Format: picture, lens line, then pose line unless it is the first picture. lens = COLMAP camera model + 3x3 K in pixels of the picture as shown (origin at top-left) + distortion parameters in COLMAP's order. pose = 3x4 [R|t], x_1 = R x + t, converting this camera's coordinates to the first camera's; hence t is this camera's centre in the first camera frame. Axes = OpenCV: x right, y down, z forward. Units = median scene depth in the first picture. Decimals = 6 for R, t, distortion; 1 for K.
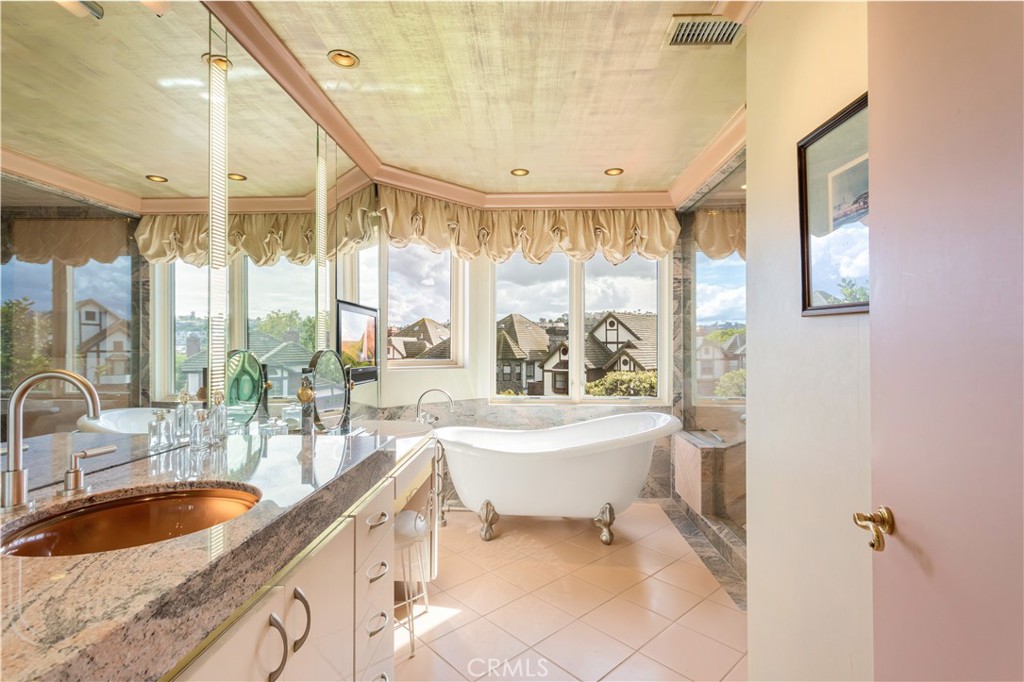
lens RADIAL K [[487.0, 0, 511.7], [0, 487.0, 345.6], [0, 0, 1]] dist [0.000253, 0.001726]
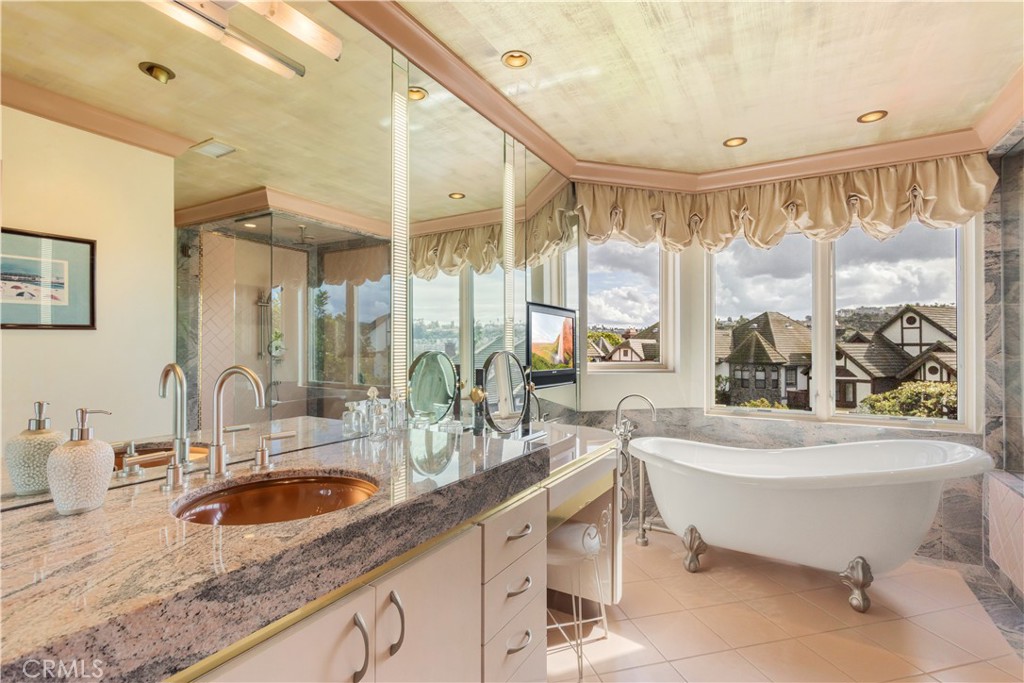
lens RADIAL K [[491.0, 0, 509.0], [0, 491.0, 345.1], [0, 0, 1]] dist [-0.000350, 0.001107]
pose [[0.882953, -0.001735, -0.469459, 0.068585], [-0.001116, 0.999983, -0.005794, 0.000994], [0.469460, 0.005640, 0.882935, 0.066458]]
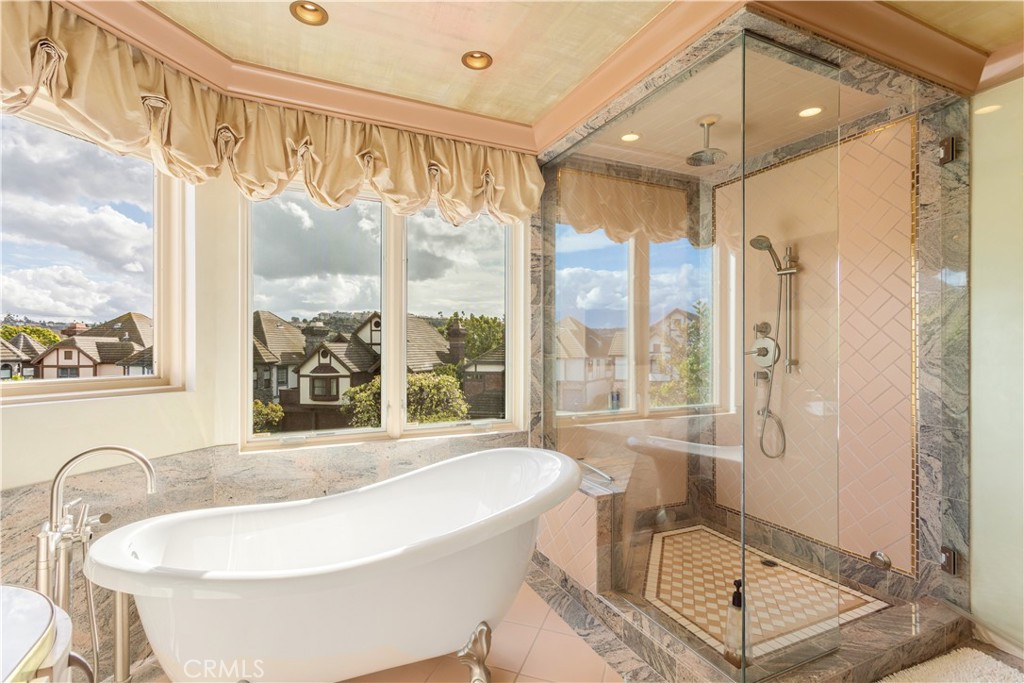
lens RADIAL K [[487.0, 0, 511.7], [0, 487.0, 346.1], [0, 0, 1]] dist [0.000253, 0.001726]
pose [[0.885603, -0.002404, 0.464437, -0.033857], [0.003351, 0.999994, -0.001213, -0.000513], [-0.464431, 0.002631, 0.885605, 0.432851]]
